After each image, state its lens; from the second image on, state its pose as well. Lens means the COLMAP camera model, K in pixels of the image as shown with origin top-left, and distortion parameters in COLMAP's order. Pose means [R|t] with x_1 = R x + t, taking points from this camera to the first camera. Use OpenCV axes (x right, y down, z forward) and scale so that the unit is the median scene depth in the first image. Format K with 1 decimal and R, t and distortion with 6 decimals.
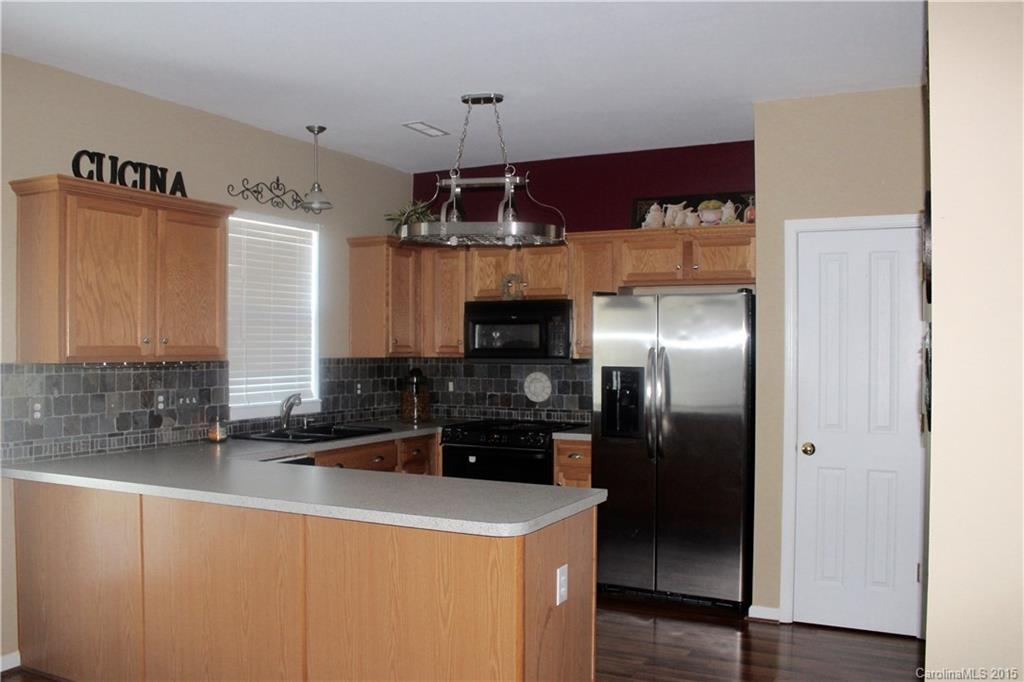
lens RADIAL K [[911.8, 0, 512.0], [0, 911.8, 341.0], [0, 0, 1]] dist [-0.099130, 0.007161]
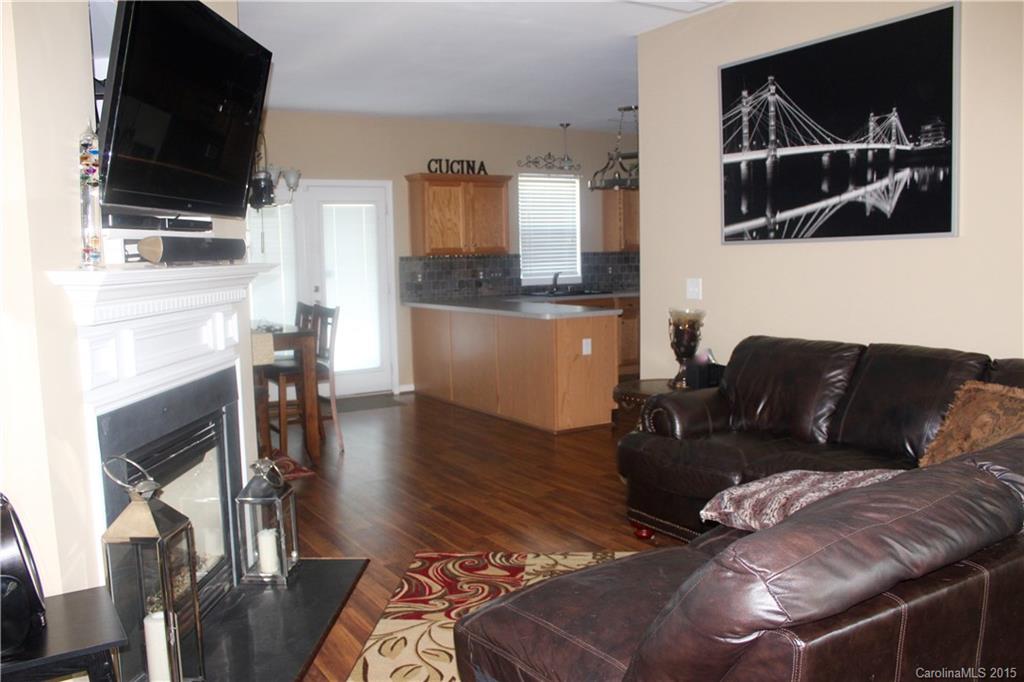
lens RADIAL K [[911.8, 0, 512.0], [0, 911.8, 341.0], [0, 0, 1]] dist [-0.099130, 0.007161]
pose [[0.856955, 0.033774, -0.514284, 0.768192], [0.023794, 0.994194, 0.104939, 0.001713], [0.514843, -0.102165, 0.851175, -0.767621]]
